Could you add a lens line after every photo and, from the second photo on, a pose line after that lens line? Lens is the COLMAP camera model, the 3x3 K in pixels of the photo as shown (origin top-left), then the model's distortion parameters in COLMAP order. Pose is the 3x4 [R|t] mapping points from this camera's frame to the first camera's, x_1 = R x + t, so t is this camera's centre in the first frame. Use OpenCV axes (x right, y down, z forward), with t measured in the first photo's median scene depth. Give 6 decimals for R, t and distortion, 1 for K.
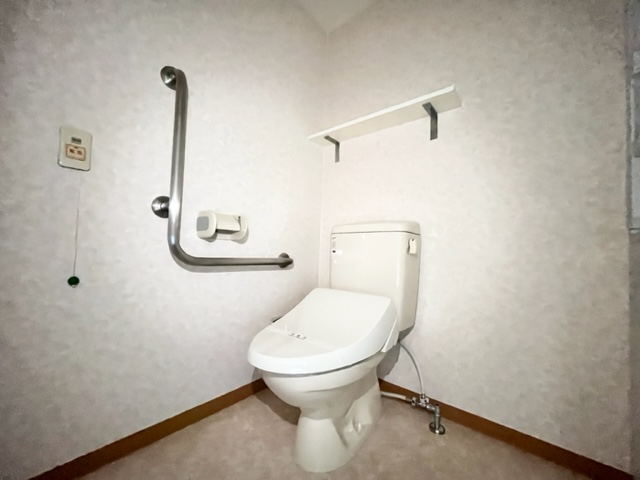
lens RADIAL K [[259.9, 0, 319.3], [0, 259.9, 241.0], [0, 0, 1]] dist [-0.001990, -0.000460]
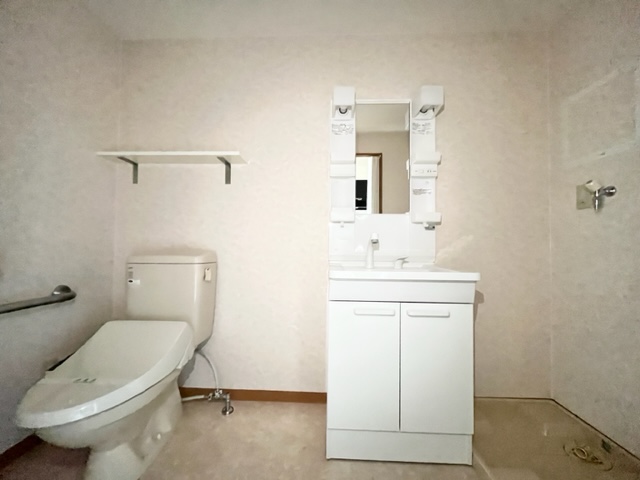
lens RADIAL K [[259.9, 0, 319.7], [0, 259.9, 239.9], [0, 0, 1]] dist [-0.001990, -0.000460]
pose [[0.791525, -0.013325, 0.610991, 0.025965], [-0.009498, 0.999373, 0.034099, -0.185233], [-0.611063, -0.032794, 0.790903, -0.288171]]
